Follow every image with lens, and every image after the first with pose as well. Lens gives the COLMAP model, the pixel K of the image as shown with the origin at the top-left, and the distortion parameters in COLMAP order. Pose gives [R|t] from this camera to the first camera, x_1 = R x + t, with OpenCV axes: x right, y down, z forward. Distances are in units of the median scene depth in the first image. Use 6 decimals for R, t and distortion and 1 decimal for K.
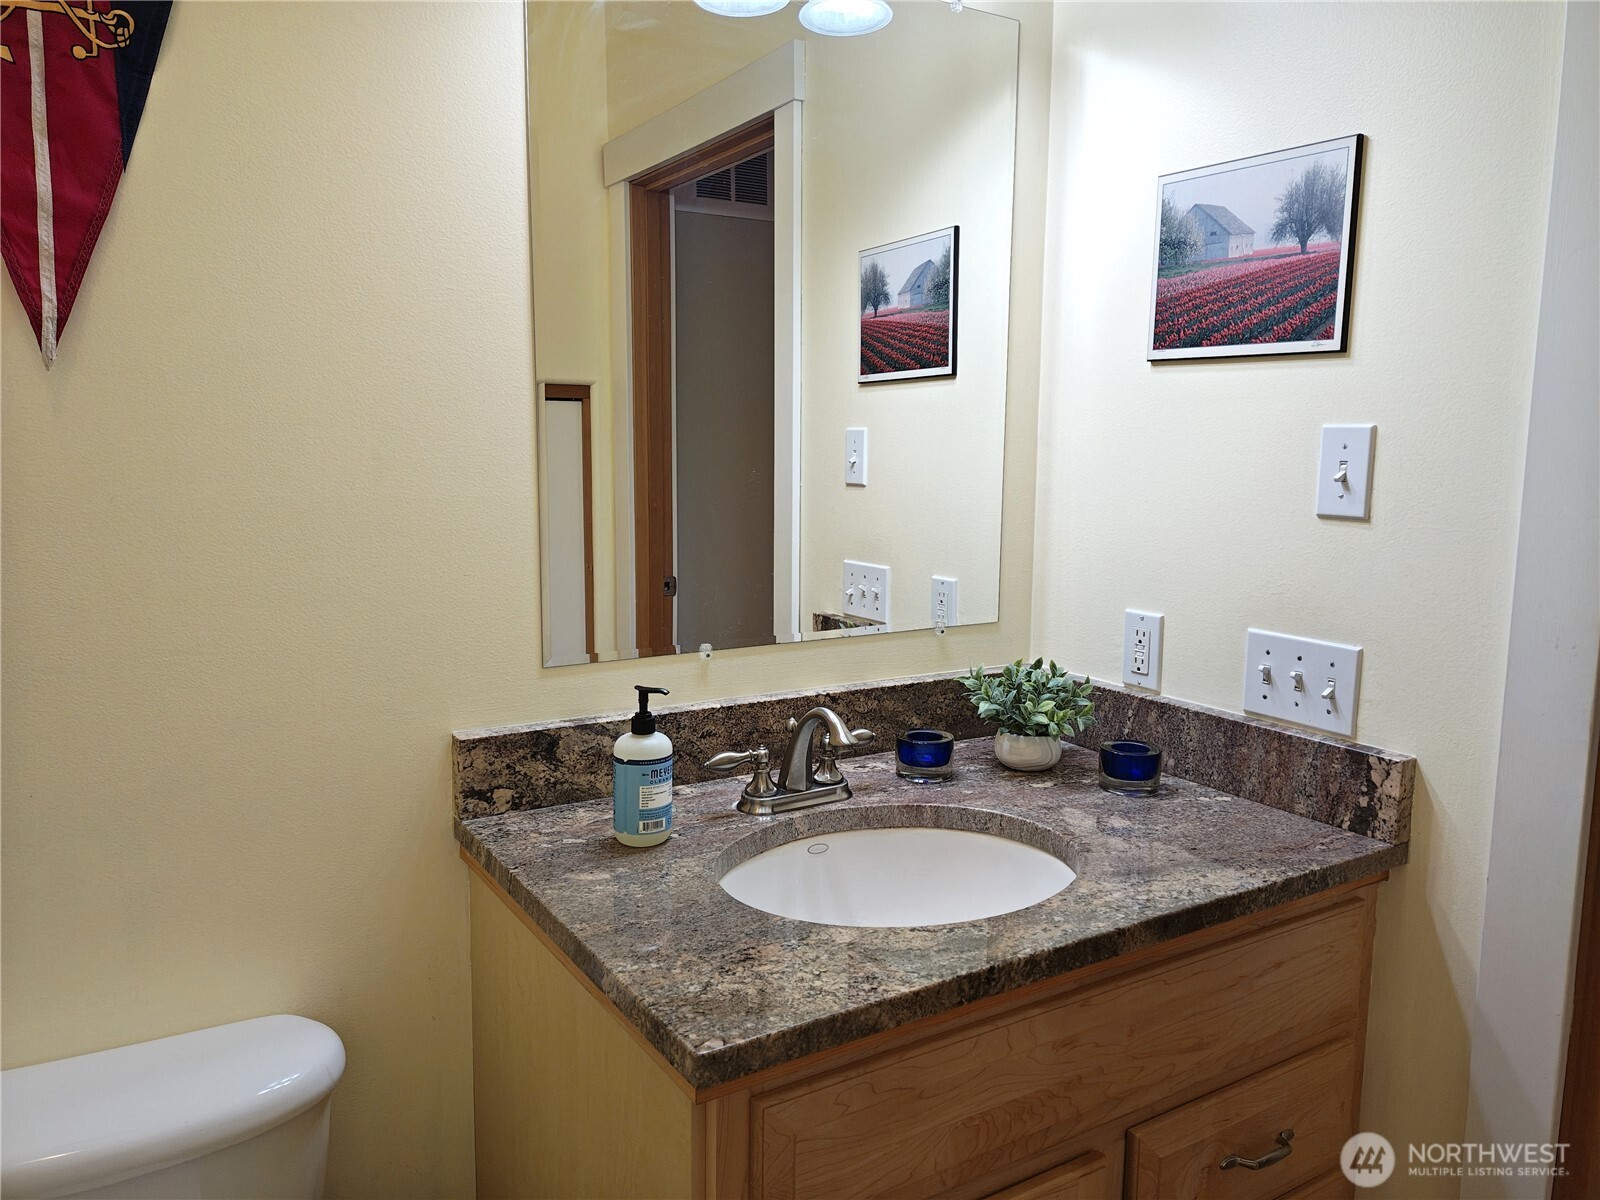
lens RADIAL K [[1161.7, 0, 800.0], [0, 1161.7, 600.0], [0, 0, 1]] dist [0.044662, -0.004502]
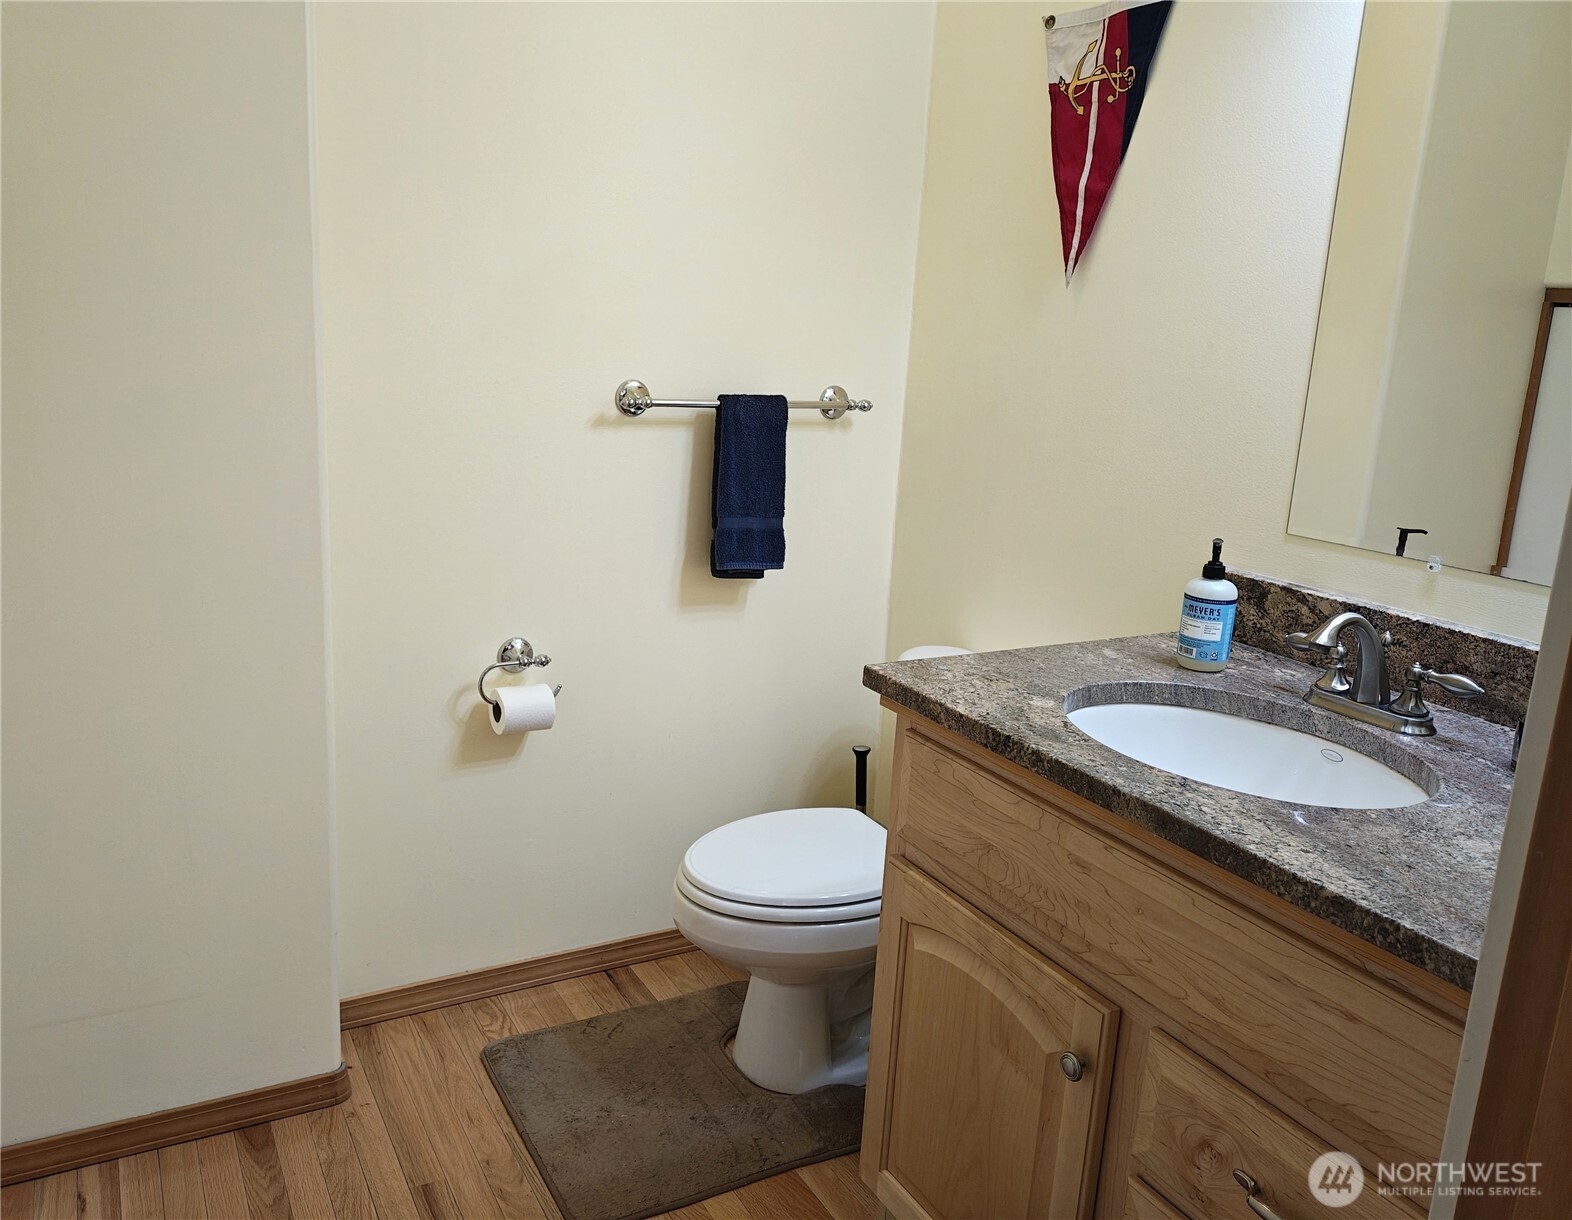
lens RADIAL K [[1268.3, 0, 786.0], [0, 1268.3, 610.0], [0, 0, 1]] dist [0.051862, -0.002055]
pose [[-0.039226, 0.217870, -0.975189, 1.295345], [-0.192346, 0.956042, 0.221329, -0.067469], [0.980543, 0.196256, 0.004404, 0.628760]]
